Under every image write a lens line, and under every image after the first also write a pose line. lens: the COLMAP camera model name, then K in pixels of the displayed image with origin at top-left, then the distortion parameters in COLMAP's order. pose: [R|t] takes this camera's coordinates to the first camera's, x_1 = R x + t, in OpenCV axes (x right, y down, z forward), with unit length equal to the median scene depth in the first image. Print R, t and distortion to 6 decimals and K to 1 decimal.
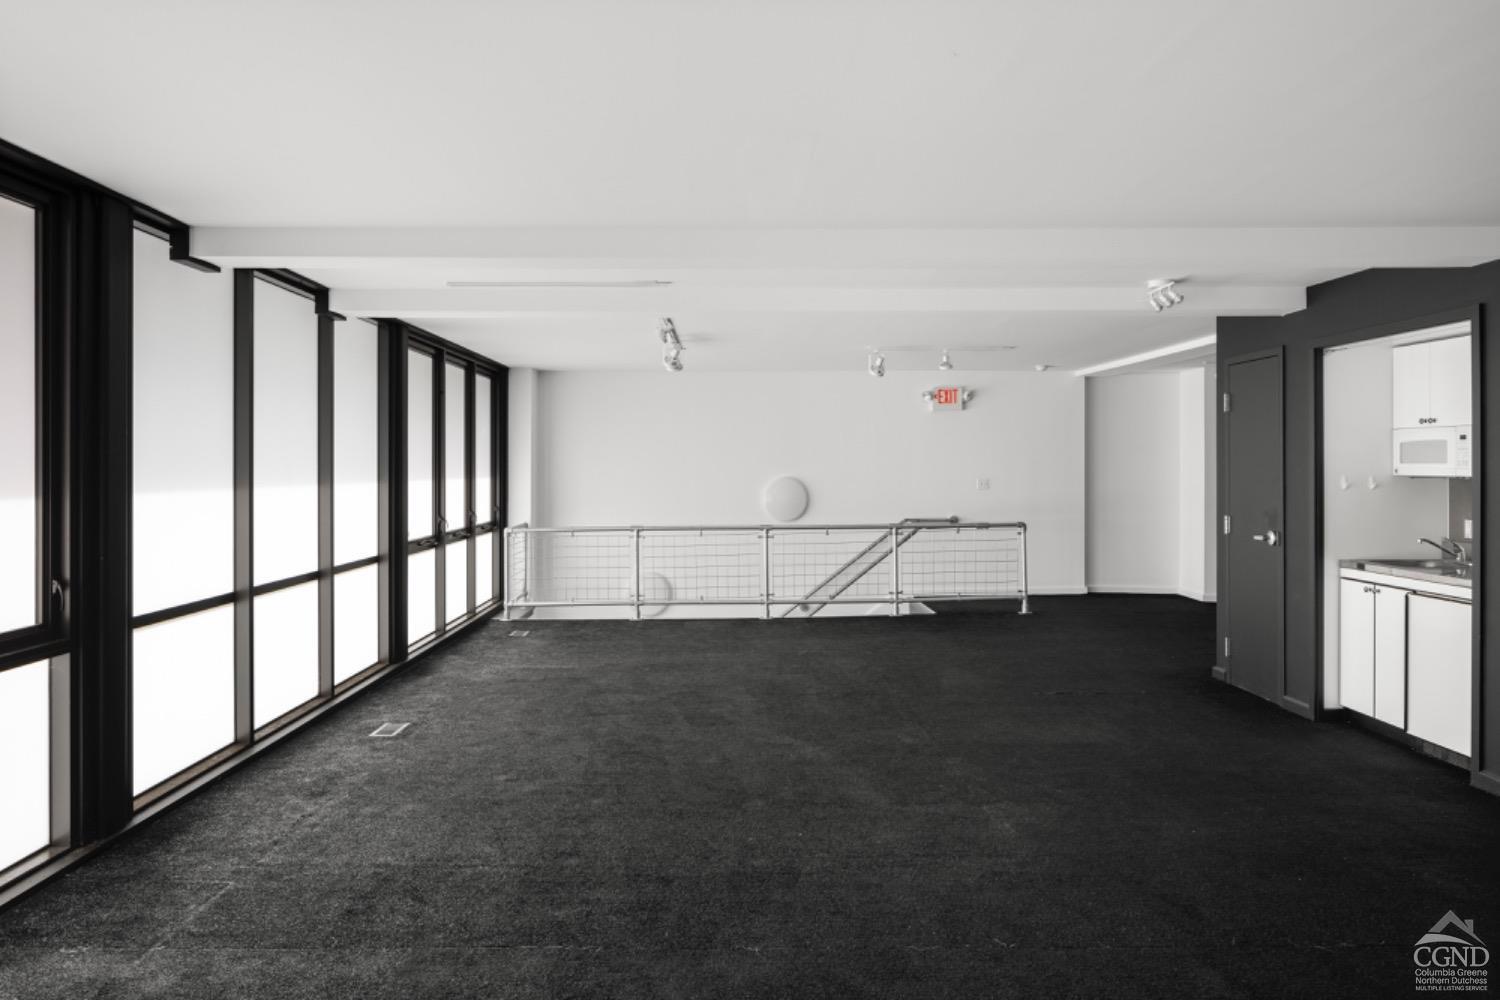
lens RADIAL K [[1042.6, 0, 745.2], [0, 1042.6, 463.9], [0, 0, 1]] dist [-0.007418, -0.002534]
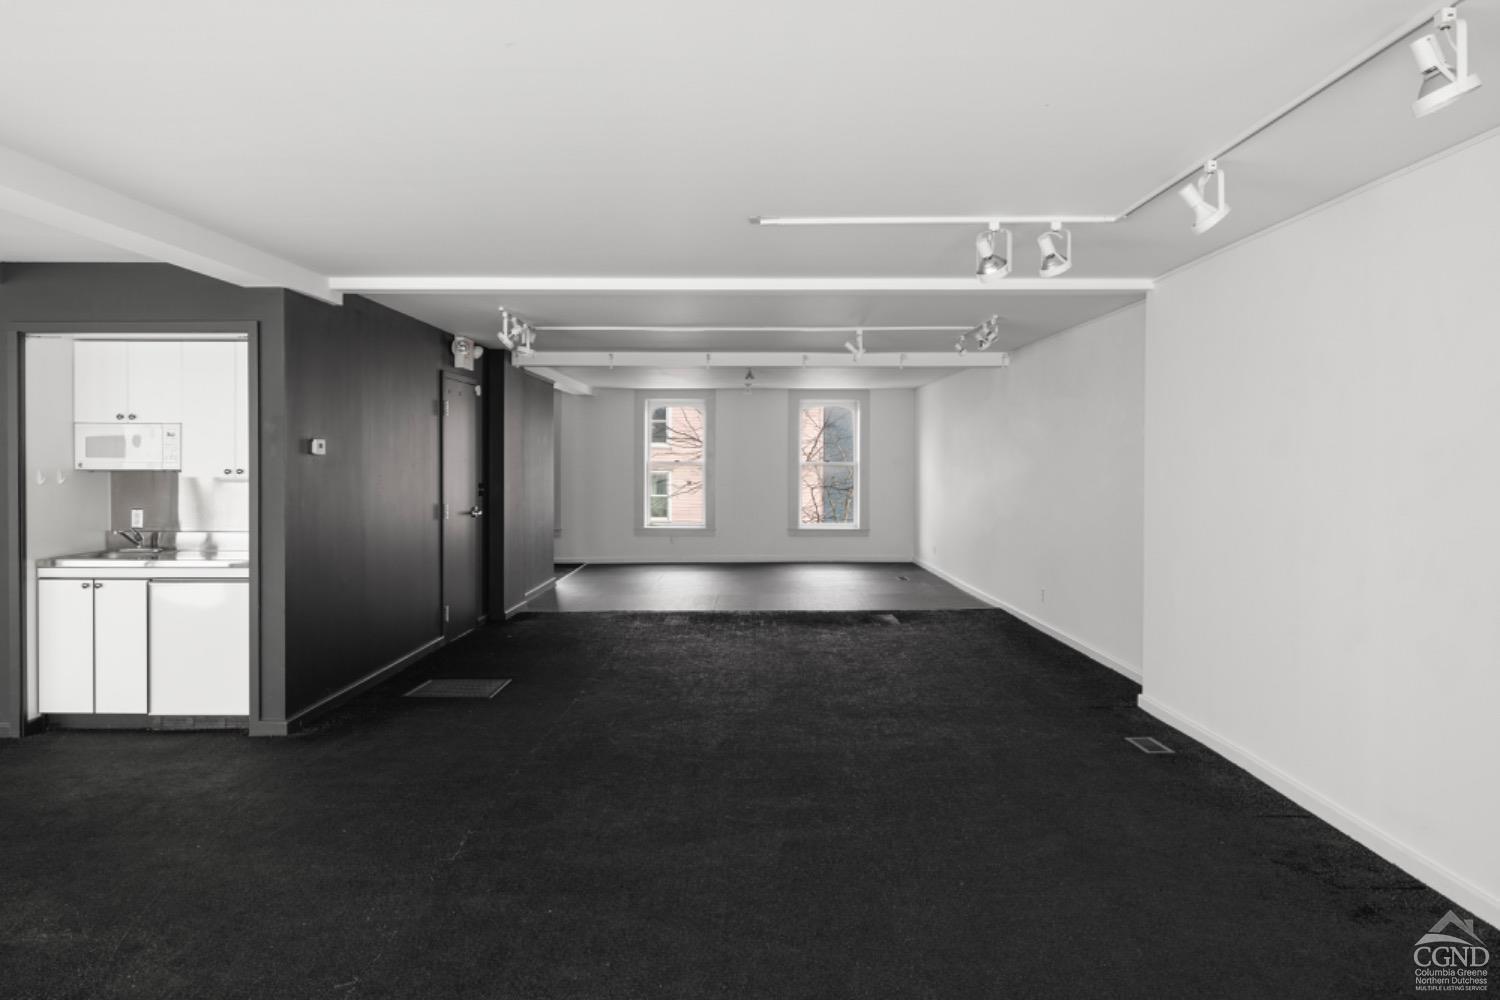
lens RADIAL K [[1042.6, 0, 745.2], [0, 1042.6, 463.9], [0, 0, 1]] dist [-0.007418, -0.002534]
pose [[0.065693, -0.012086, 0.997767, -0.874468], [-0.002989, 0.999920, 0.012309, -0.022671], [-0.997835, -0.003791, 0.065652, 0.789377]]
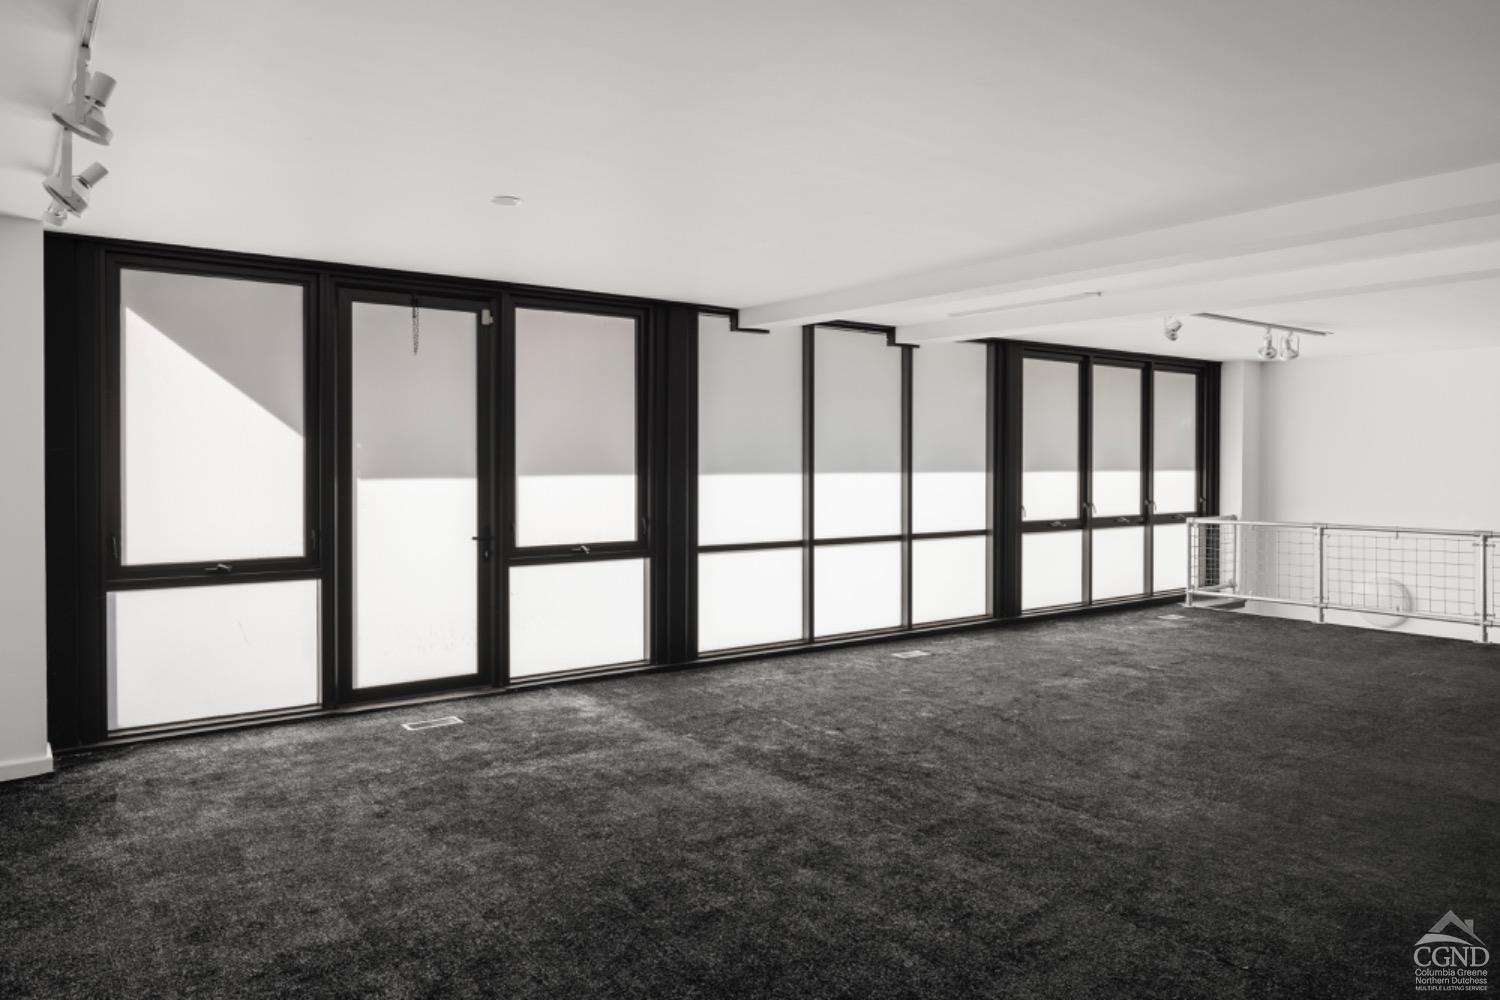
lens RADIAL K [[1042.6, 0, 745.2], [0, 1042.6, 463.9], [0, 0, 1]] dist [-0.007418, -0.002534]
pose [[0.562331, 0.009472, -0.826858, 0.353950], [-0.002937, 0.999951, 0.009458, -0.001155], [0.826907, -0.002890, 0.562331, 0.041552]]
